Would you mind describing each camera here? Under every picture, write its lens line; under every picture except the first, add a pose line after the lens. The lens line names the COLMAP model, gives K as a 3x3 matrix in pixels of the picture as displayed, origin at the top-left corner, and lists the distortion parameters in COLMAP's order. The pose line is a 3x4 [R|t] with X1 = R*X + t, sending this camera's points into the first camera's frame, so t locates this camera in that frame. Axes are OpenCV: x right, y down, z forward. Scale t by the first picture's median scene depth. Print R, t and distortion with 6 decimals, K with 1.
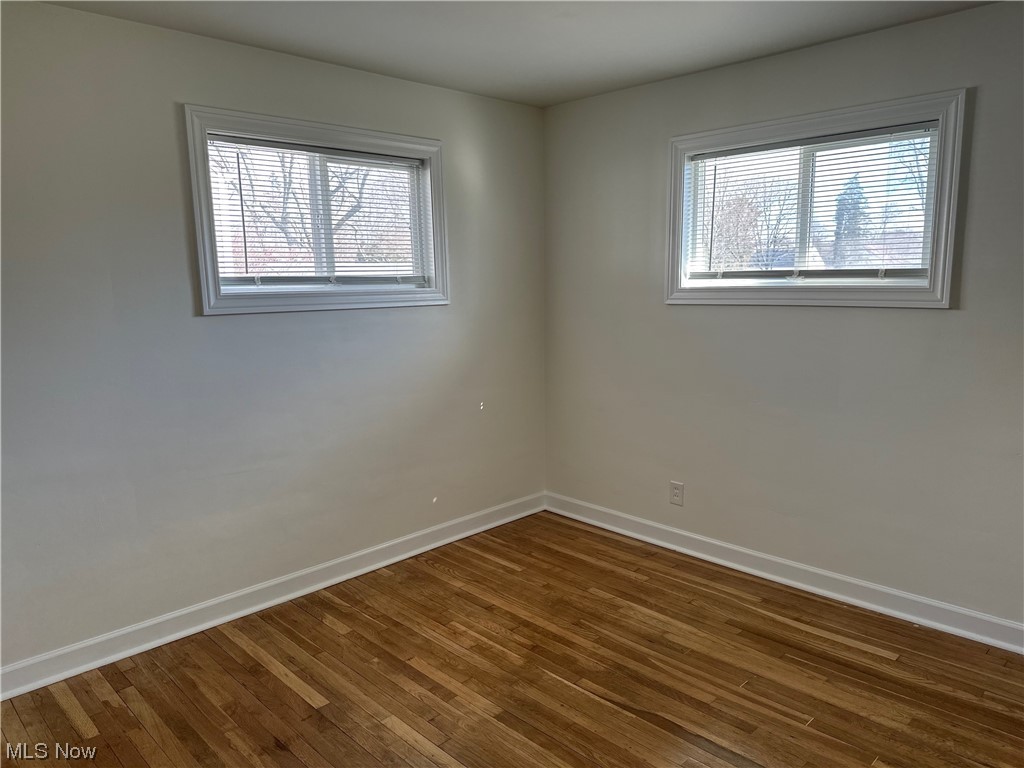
lens RADIAL K [[714.2, 0, 511.6], [0, 714.2, 388.1], [0, 0, 1]] dist [0.070495, -0.081402]
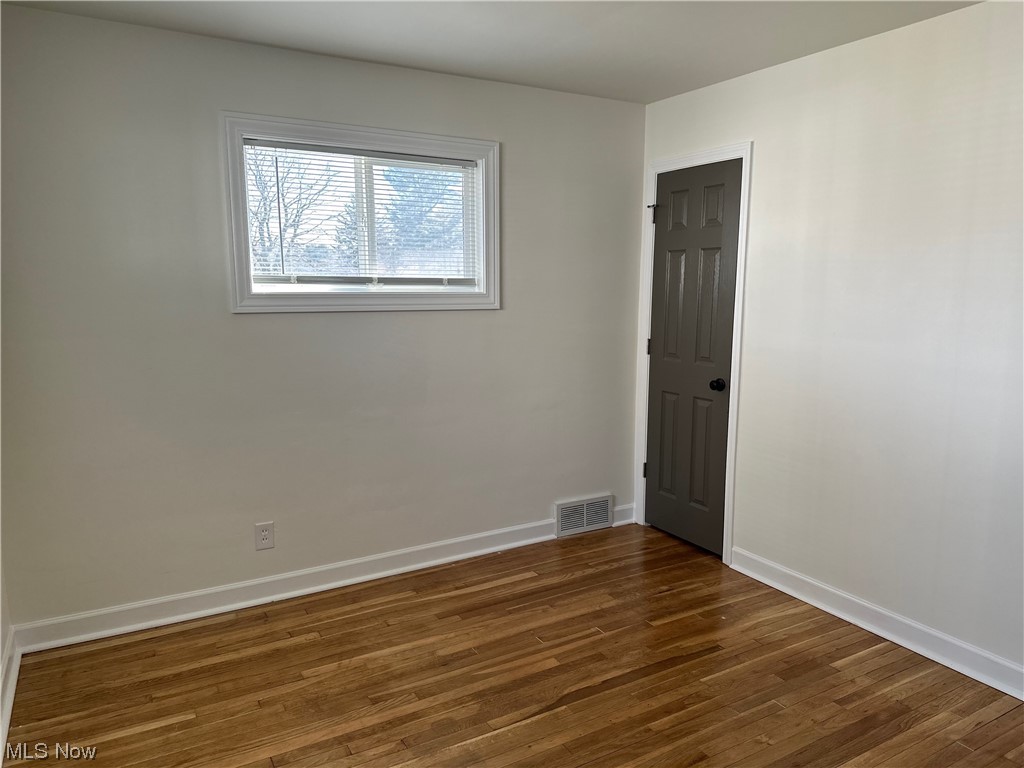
lens RADIAL K [[714.2, 0, 511.3], [0, 714.2, 394.0], [0, 0, 1]] dist [0.070495, -0.081402]
pose [[0.248492, -0.138938, 0.958618, -0.607376], [0.141918, 0.984202, 0.105859, -0.083196], [-0.958181, 0.109740, 0.264284, 0.587483]]
